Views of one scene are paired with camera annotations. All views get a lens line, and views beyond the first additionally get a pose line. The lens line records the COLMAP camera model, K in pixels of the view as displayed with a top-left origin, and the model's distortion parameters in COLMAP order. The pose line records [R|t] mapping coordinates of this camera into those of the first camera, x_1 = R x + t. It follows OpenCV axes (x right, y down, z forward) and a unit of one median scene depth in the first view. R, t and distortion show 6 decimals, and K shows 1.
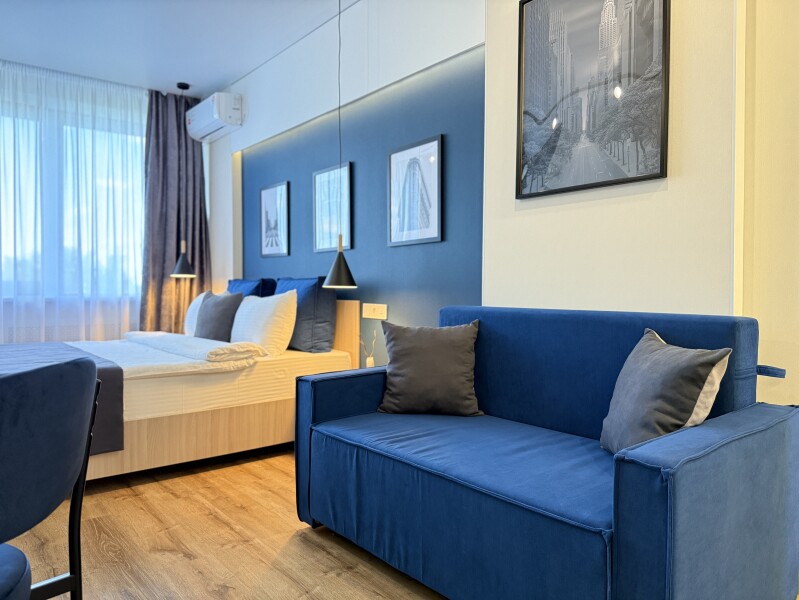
lens RADIAL K [[565.4, 0, 399.5], [0, 565.4, 300.0], [0, 0, 1]] dist [0.007214, -0.000678]
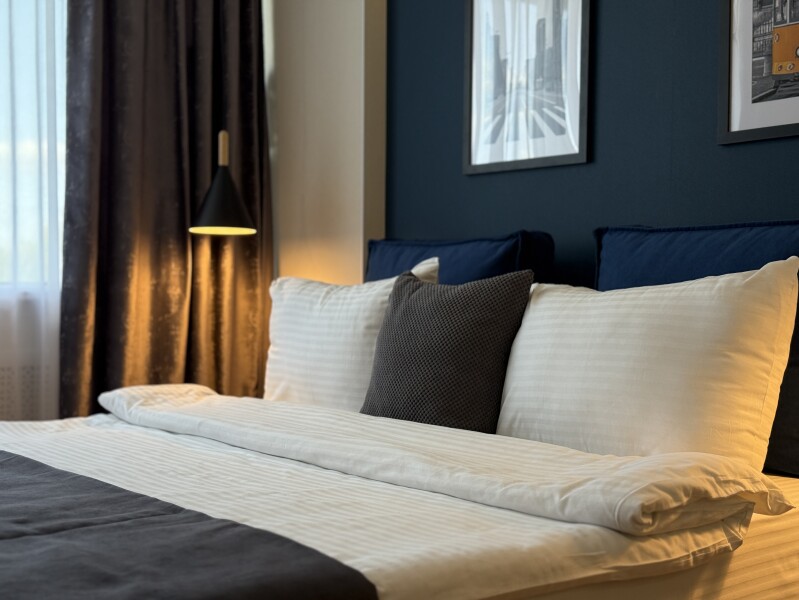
lens RADIAL K [[1128.5, 0, 399.5], [0, 1128.5, 300.0], [0, 0, 1]] dist [0.179299, 0.006982]
pose [[0.999566, -0.007173, -0.028580, -0.403428], [0.007426, 0.999934, 0.008773, -0.005467], [0.028515, -0.008981, 0.999553, 0.450402]]
